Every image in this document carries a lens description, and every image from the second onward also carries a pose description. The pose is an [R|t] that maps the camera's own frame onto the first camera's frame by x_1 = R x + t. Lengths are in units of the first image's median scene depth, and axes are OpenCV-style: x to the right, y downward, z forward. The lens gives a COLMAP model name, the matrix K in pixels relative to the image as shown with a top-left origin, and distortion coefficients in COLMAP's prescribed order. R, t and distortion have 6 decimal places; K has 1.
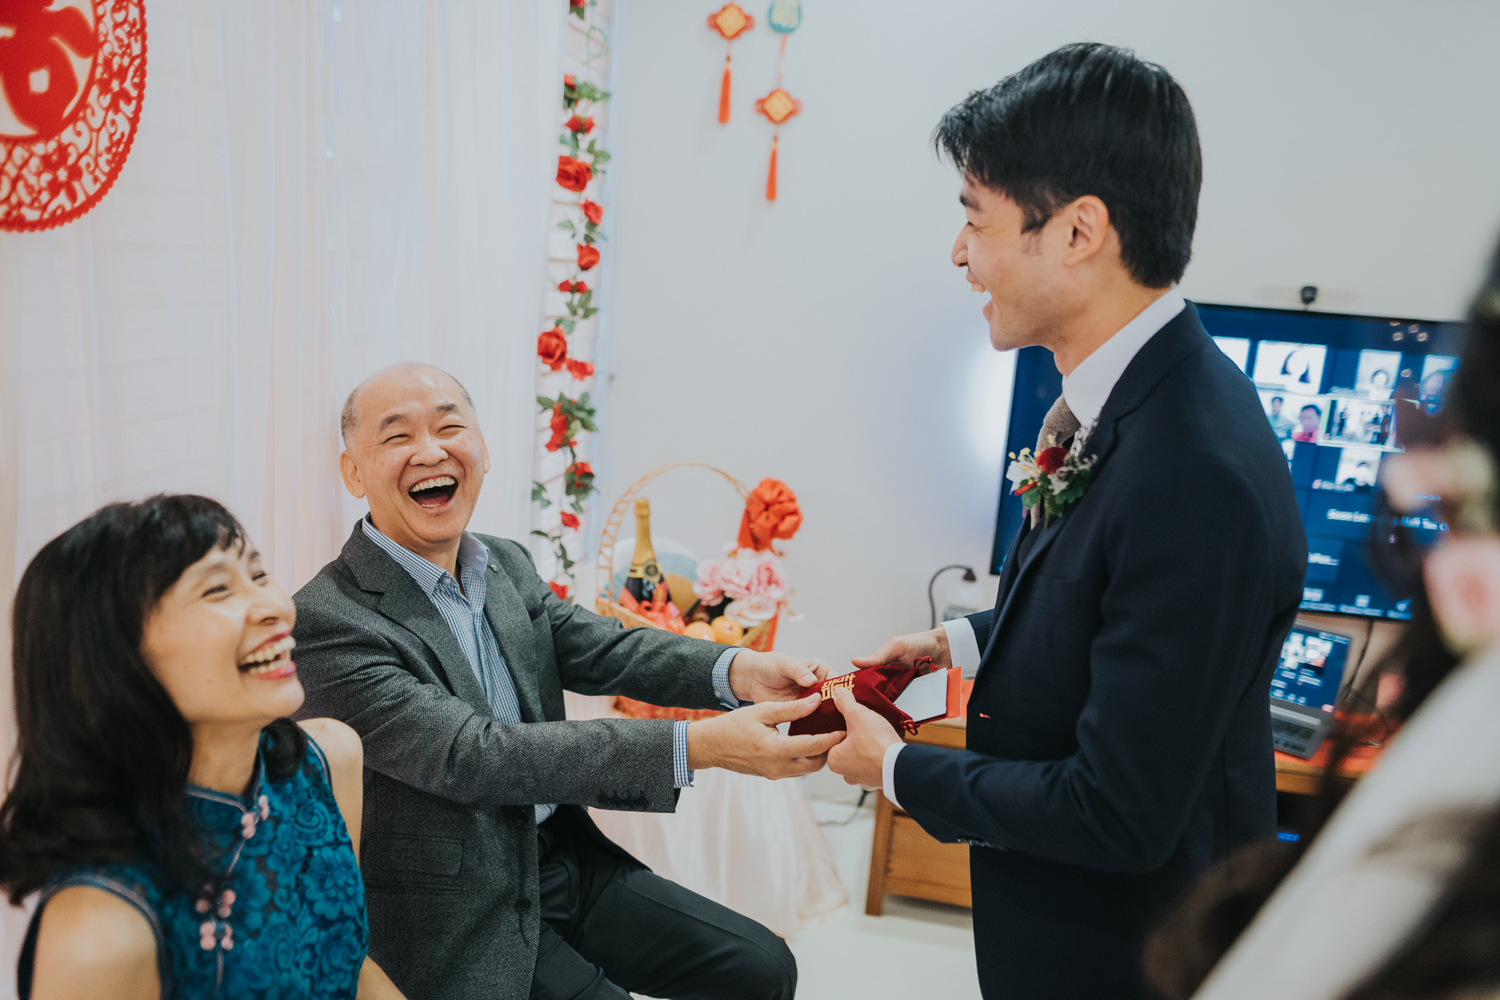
lens RADIAL K [[1032.0, 0, 762.7], [0, 1032.0, 502.0], [0, 0, 1]] dist [-0.035975, 0.009391]
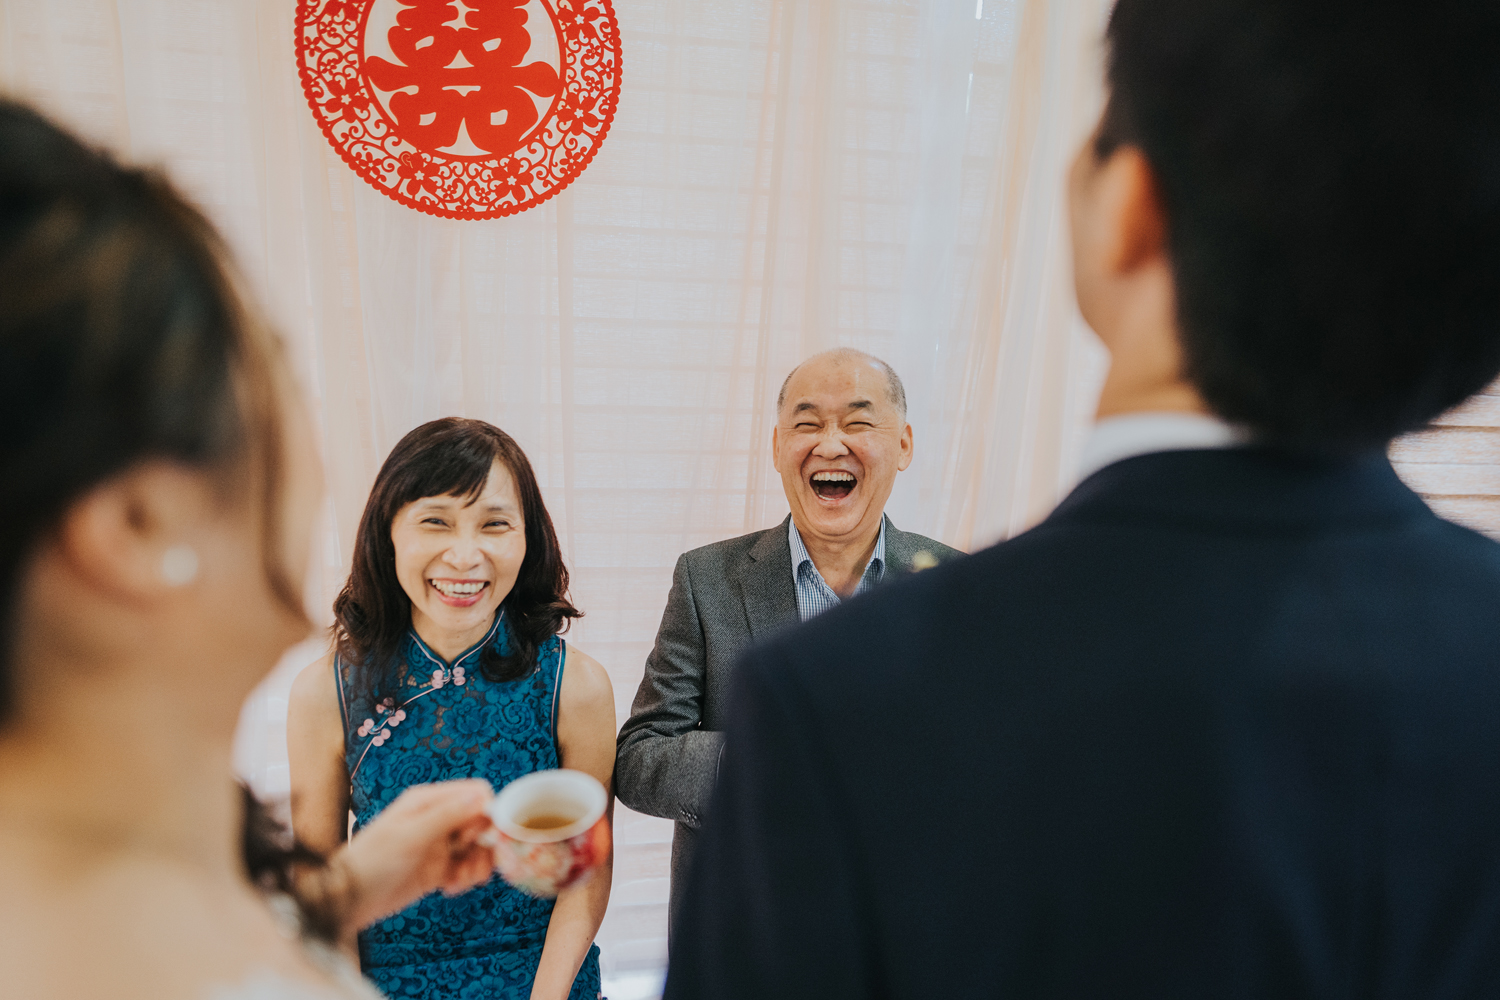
lens RADIAL K [[1032.0, 0, 746.6], [0, 1032.0, 503.5], [0, 0, 1]] dist [-0.035975, 0.009391]
pose [[0.338713, 0.249219, -0.907283, 0.378448], [-0.250728, 0.953322, 0.168262, -0.091997], [0.906868, 0.170488, 0.385389, 0.351710]]
